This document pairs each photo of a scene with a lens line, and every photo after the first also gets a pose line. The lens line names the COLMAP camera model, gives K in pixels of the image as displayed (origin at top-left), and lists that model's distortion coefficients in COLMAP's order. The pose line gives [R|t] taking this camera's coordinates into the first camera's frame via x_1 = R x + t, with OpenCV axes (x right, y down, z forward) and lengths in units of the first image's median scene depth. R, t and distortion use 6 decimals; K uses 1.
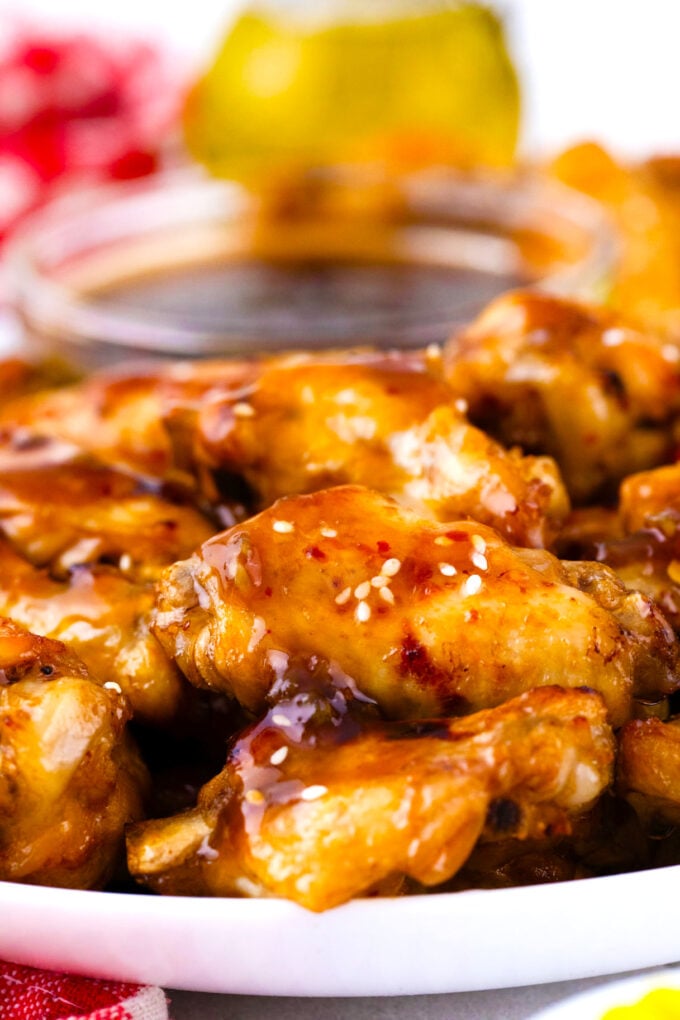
lens RADIAL K [[4015.7, 0, 340.0], [0, 4015.7, 510.0], [0, 0, 1]] dist [-0.061312, -1.607186]
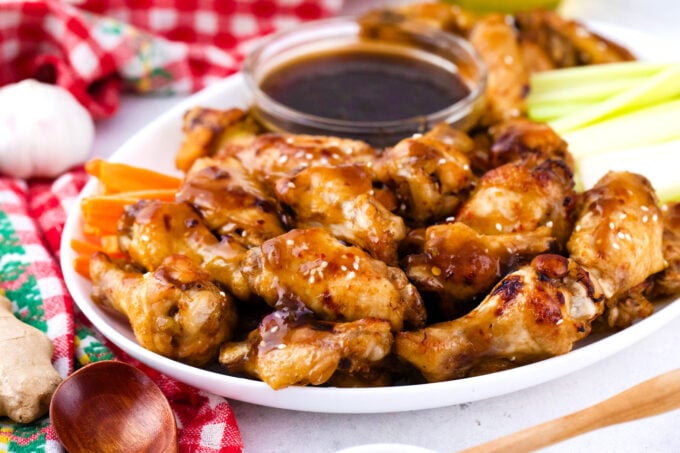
lens RADIAL K [[2677.1, 0, 340.0], [0, 2677.1, 226.5], [0, 0, 1]] dist [-0.061312, -1.607186]
pose [[0.983586, 0.126994, -0.128184, 0.261371], [-0.099831, 0.974761, 0.199686, -0.388332], [0.150307, -0.183612, 0.971439, -0.813586]]
